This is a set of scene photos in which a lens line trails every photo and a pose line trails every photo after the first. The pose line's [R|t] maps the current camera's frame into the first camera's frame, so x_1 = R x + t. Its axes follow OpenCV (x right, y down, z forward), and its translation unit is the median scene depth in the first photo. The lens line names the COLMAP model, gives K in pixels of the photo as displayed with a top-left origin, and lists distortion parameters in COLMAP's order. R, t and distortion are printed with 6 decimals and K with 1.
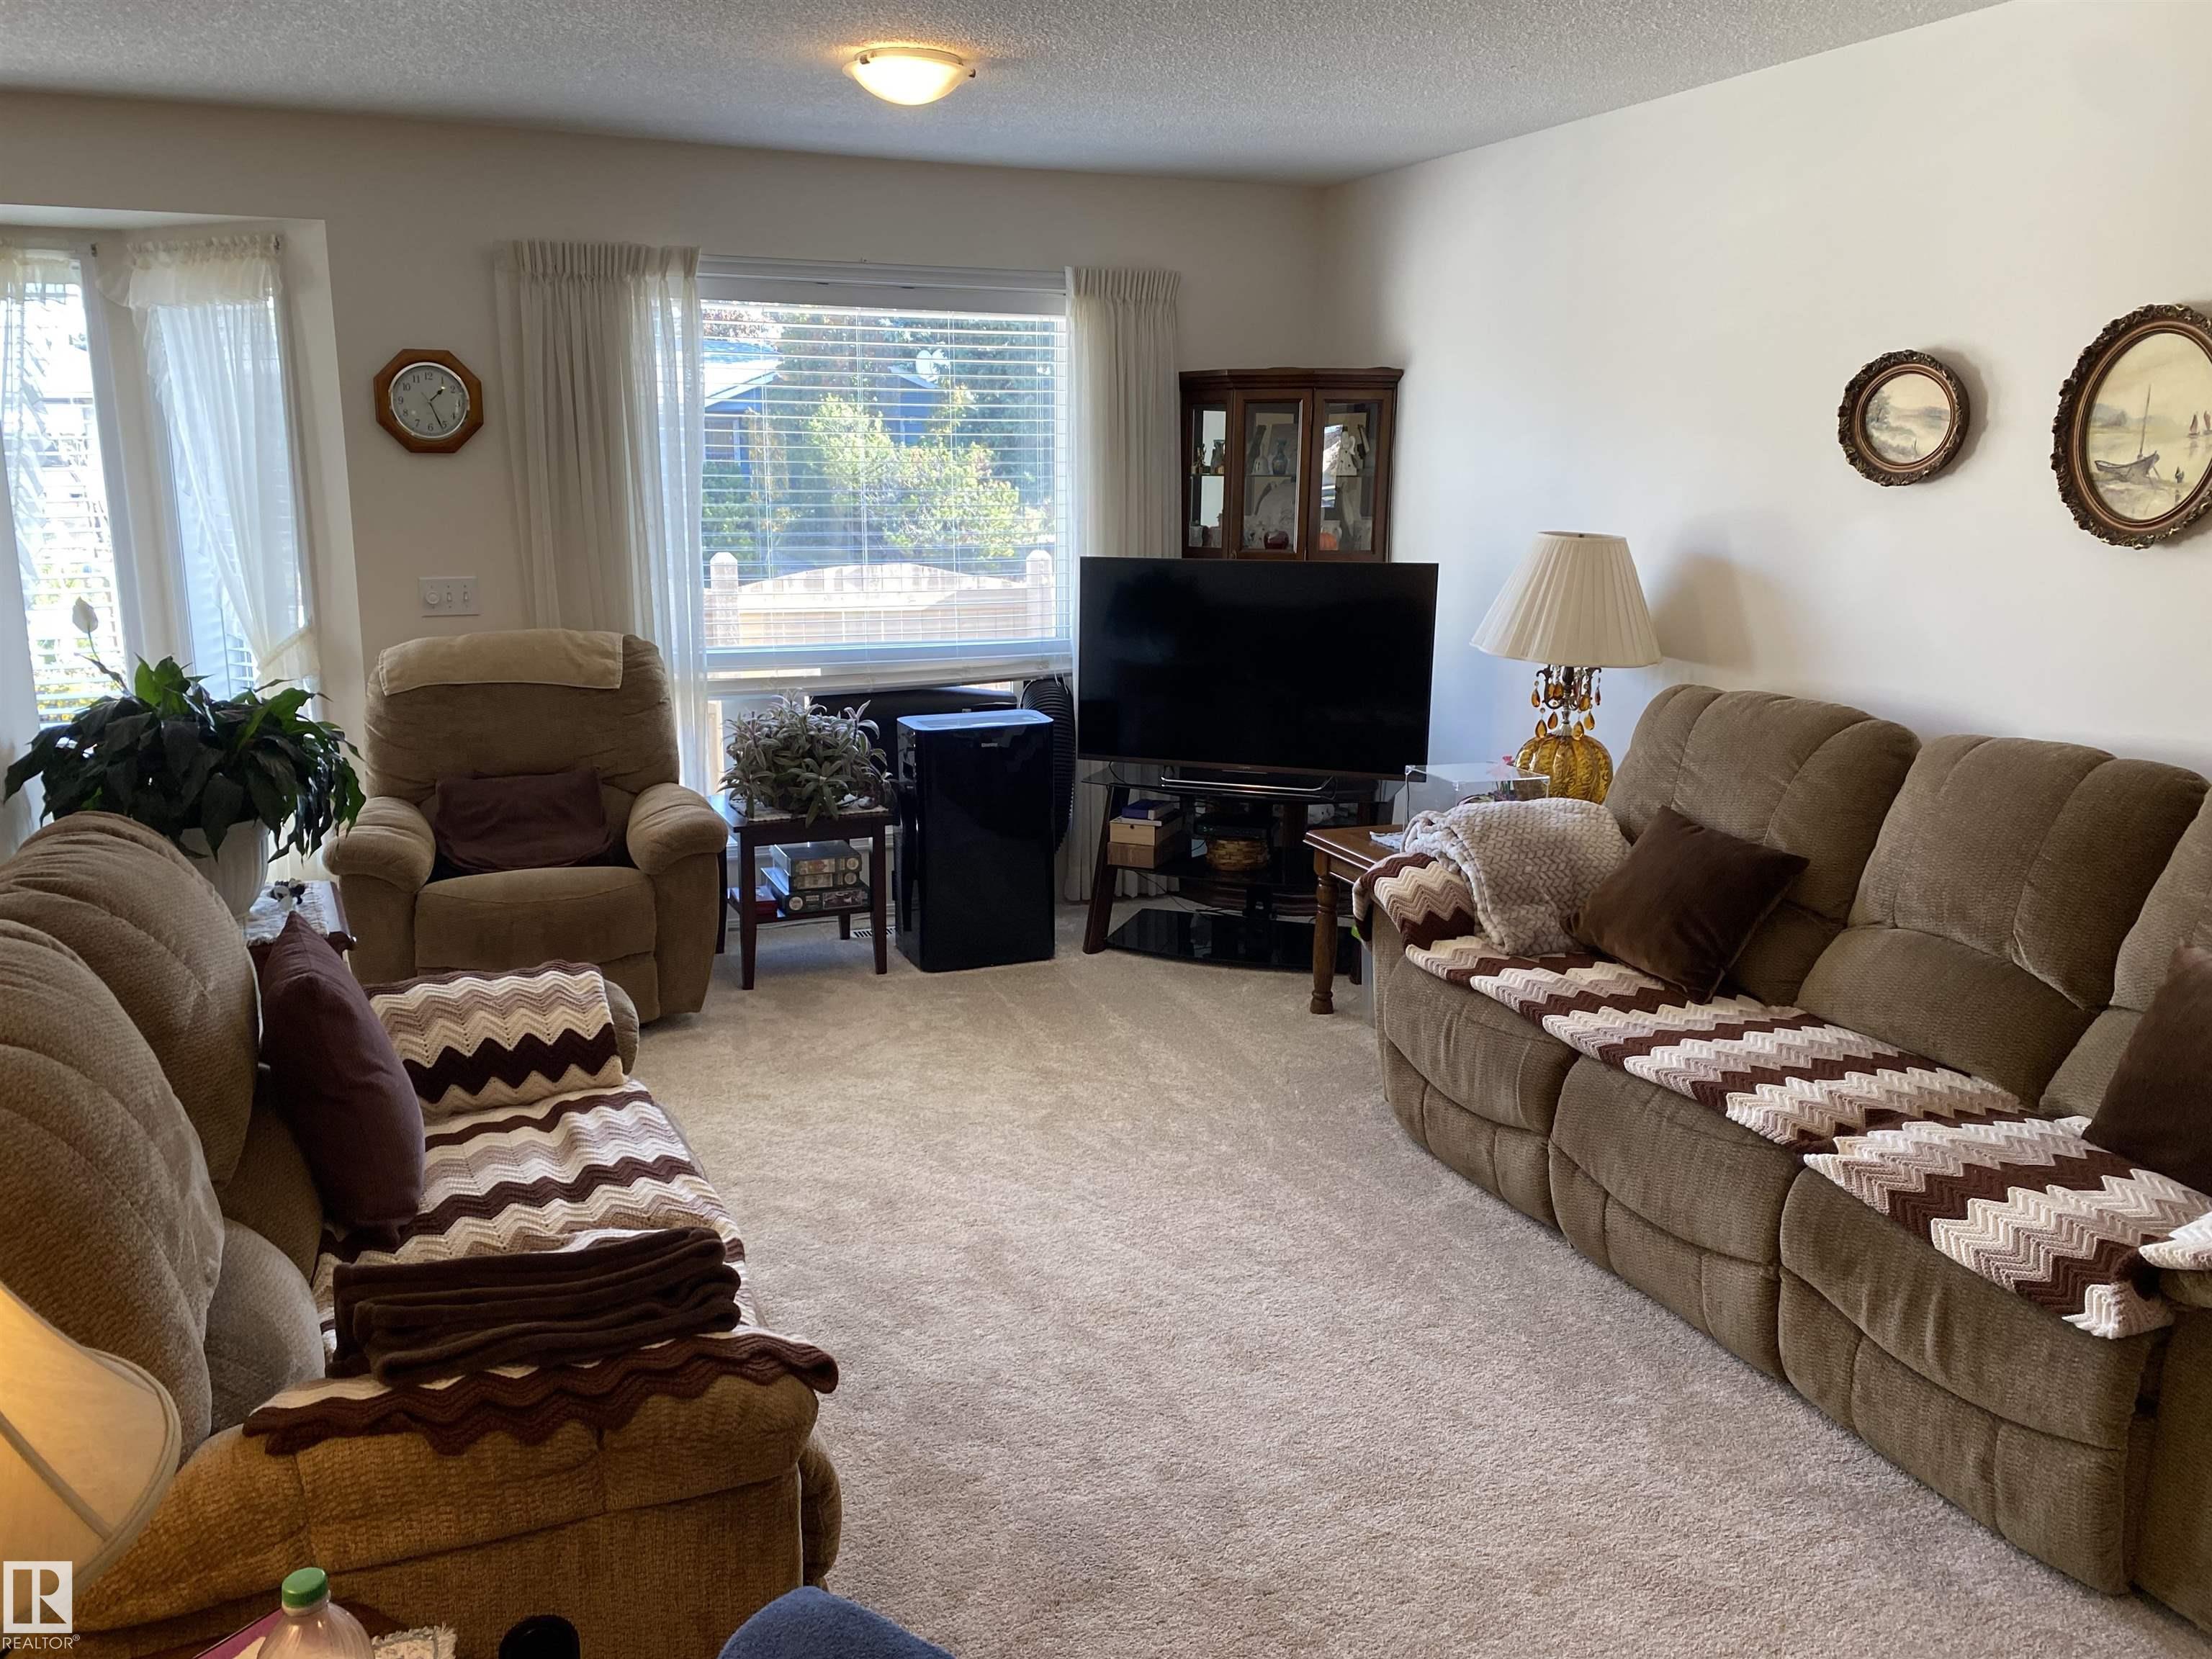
lens RADIAL K [[1696.8, 0, 1099.2], [0, 1696.8, 803.8], [0, 0, 1]] dist [0.048469, -0.054644]
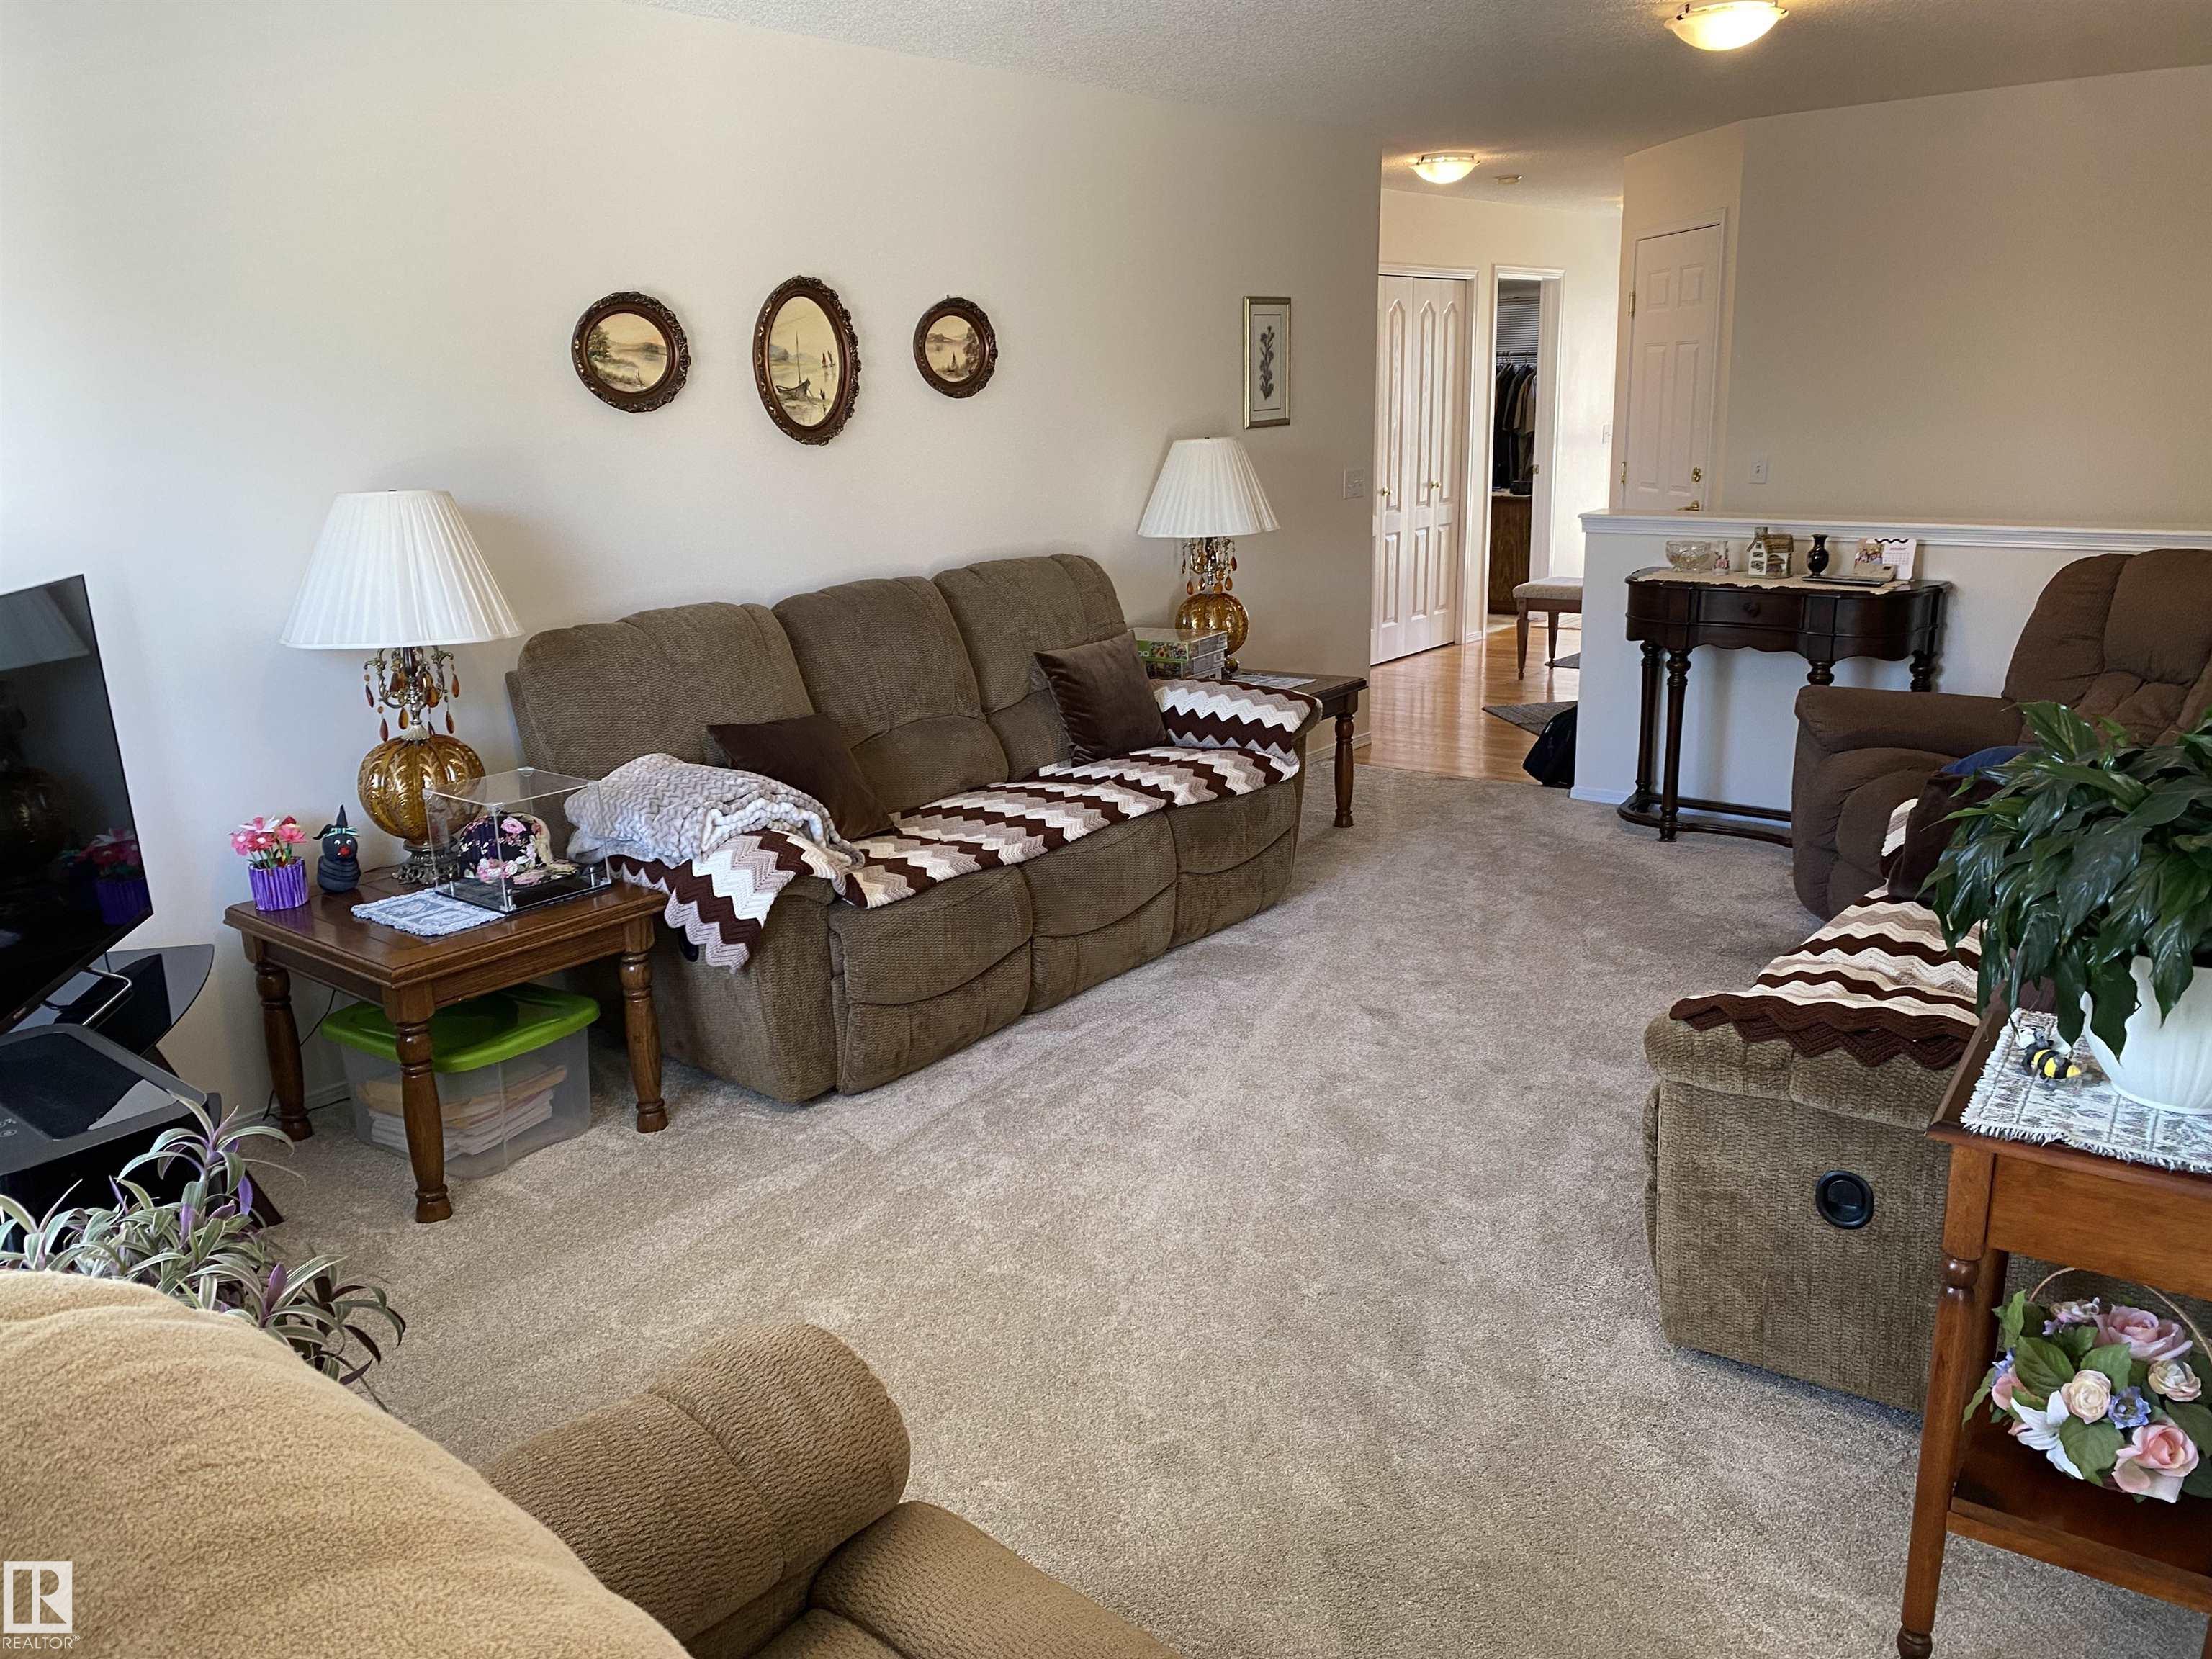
lens RADIAL K [[1696.8, 0, 1091.1], [0, 1696.8, 808.1], [0, 0, 1]] dist [0.048469, -0.054644]
pose [[-0.481738, -0.207691, 0.851348, -0.542772], [0.199398, 0.920045, 0.337280, -0.205154], [-0.853328, 0.332238, -0.401807, 0.992042]]
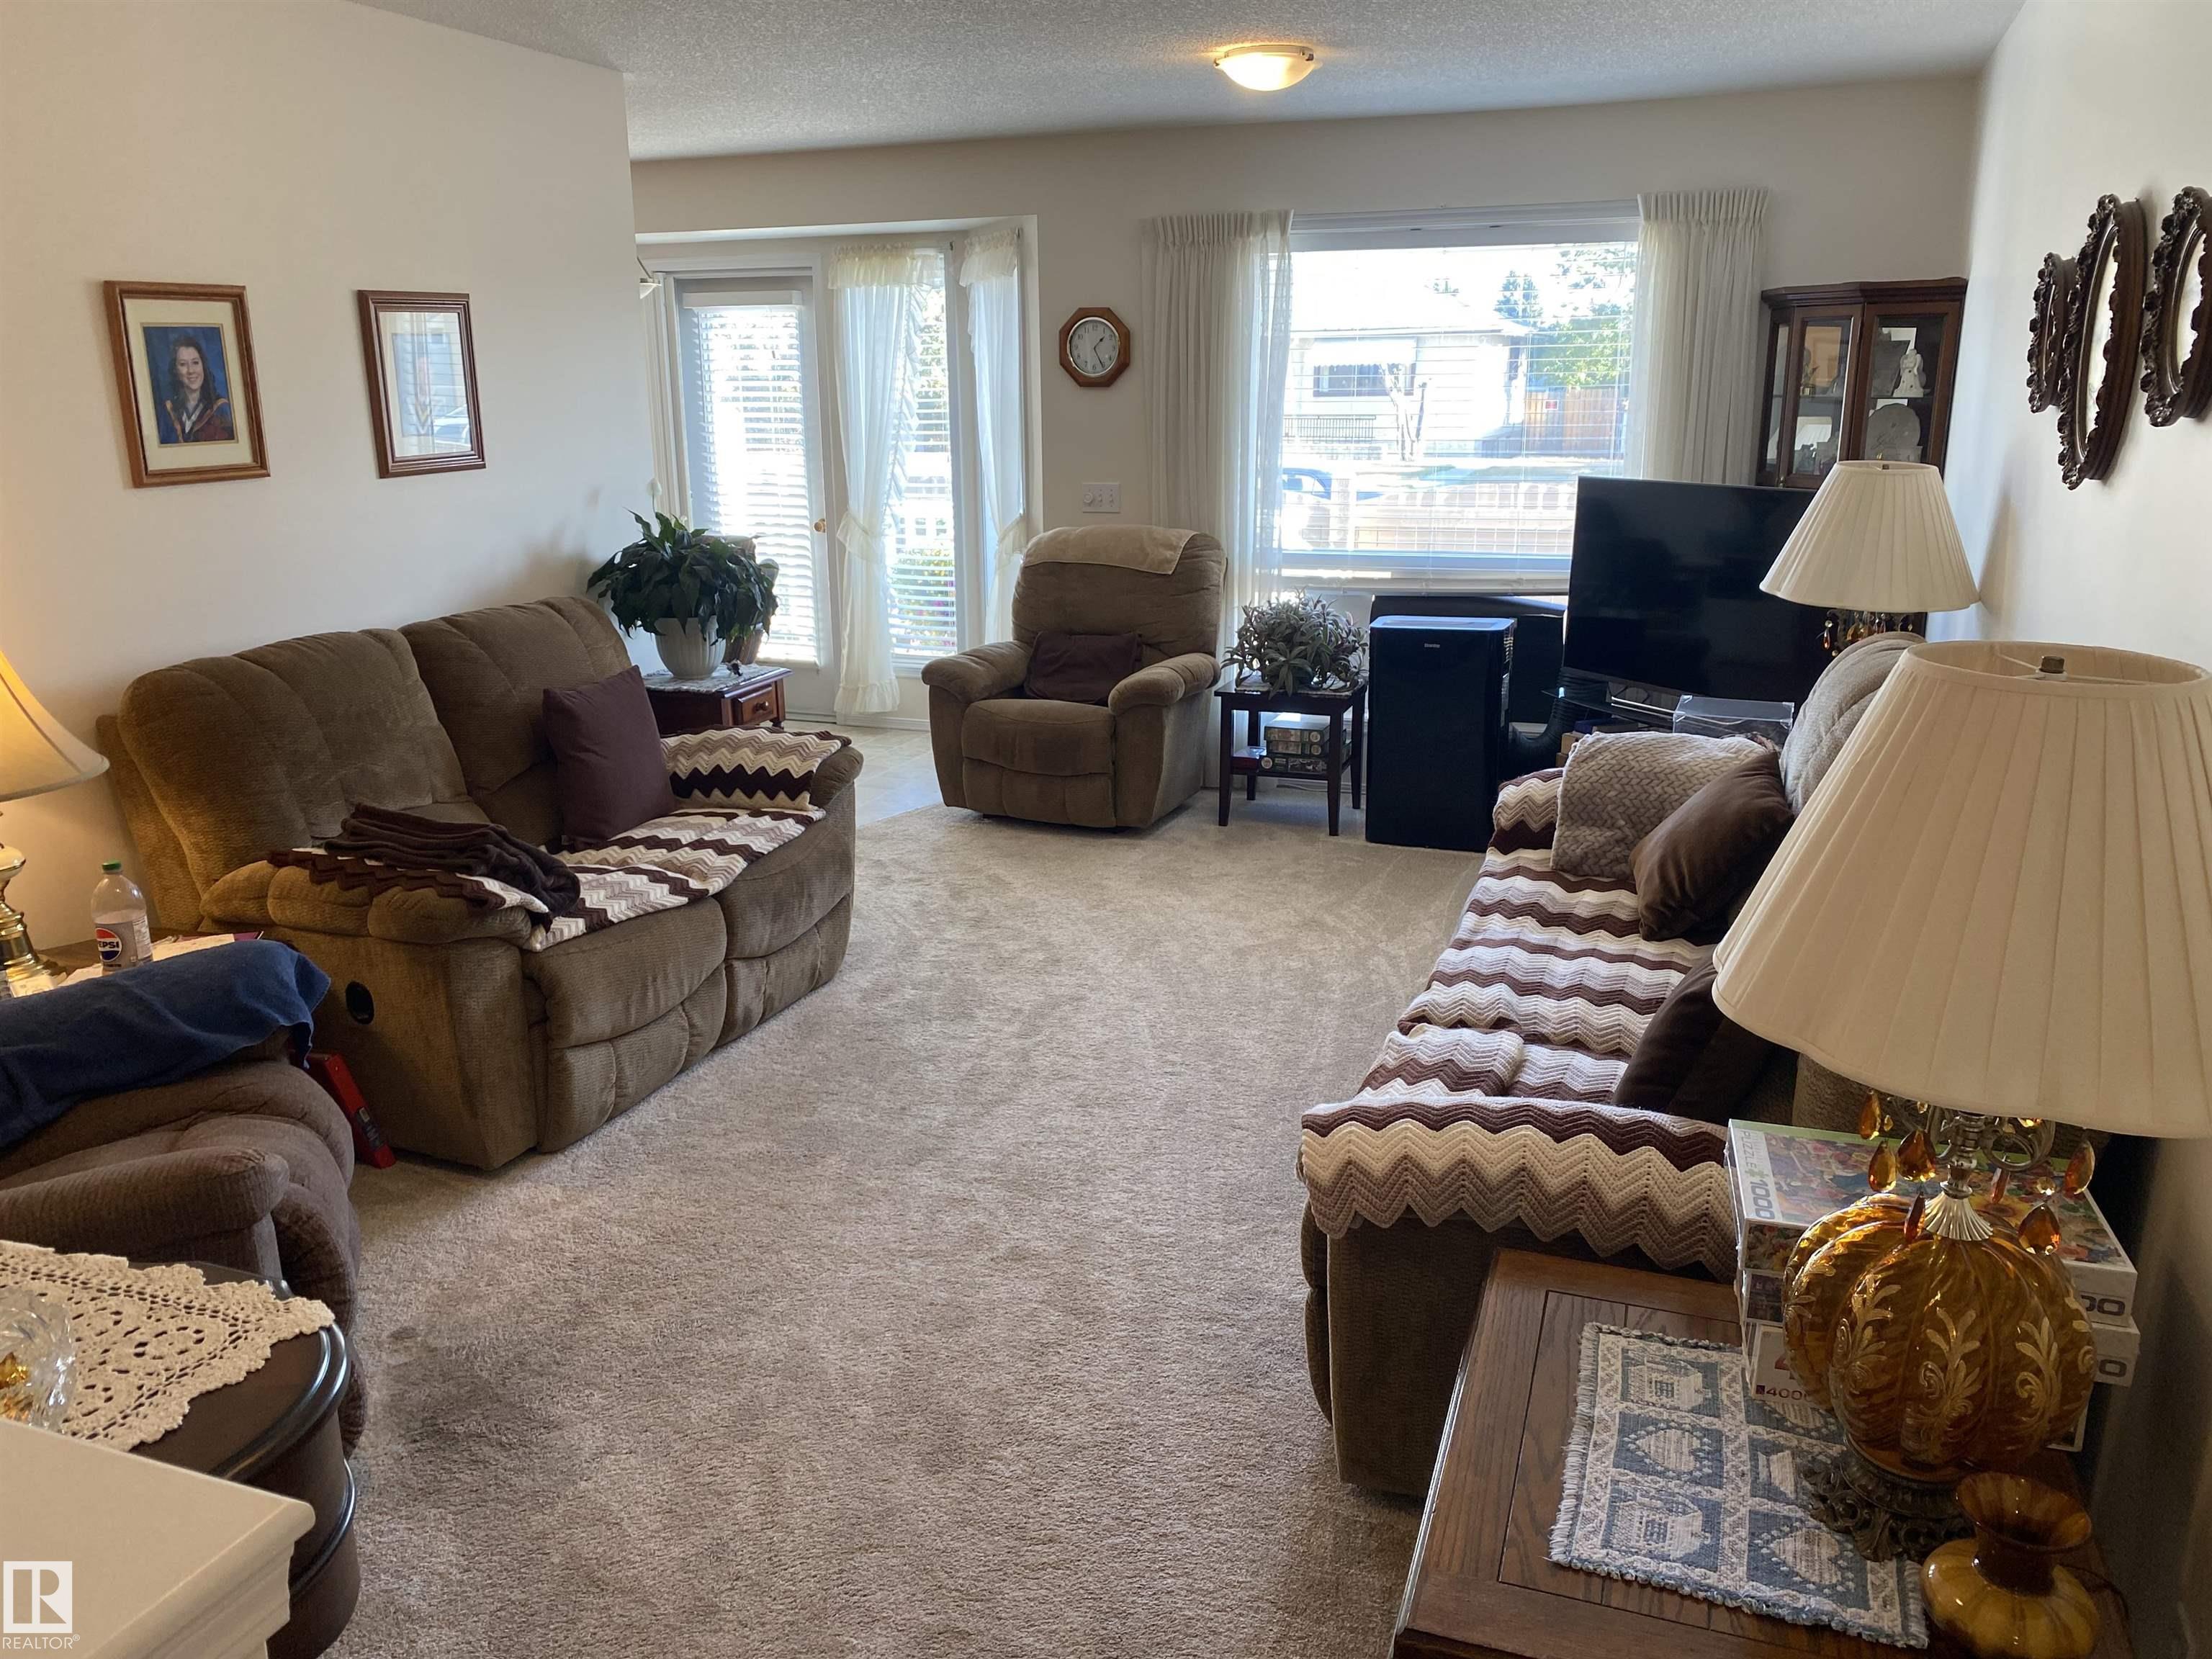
lens RADIAL K [[1696.8, 0, 1111.7], [0, 1696.8, 814.4], [0, 0, 1]] dist [0.048469, -0.054644]
pose [[0.726538, 0.159509, -0.668356, 0.578638], [-0.126674, 0.987104, 0.097879, -0.009317], [0.675349, 0.013551, 0.737374, 0.042130]]
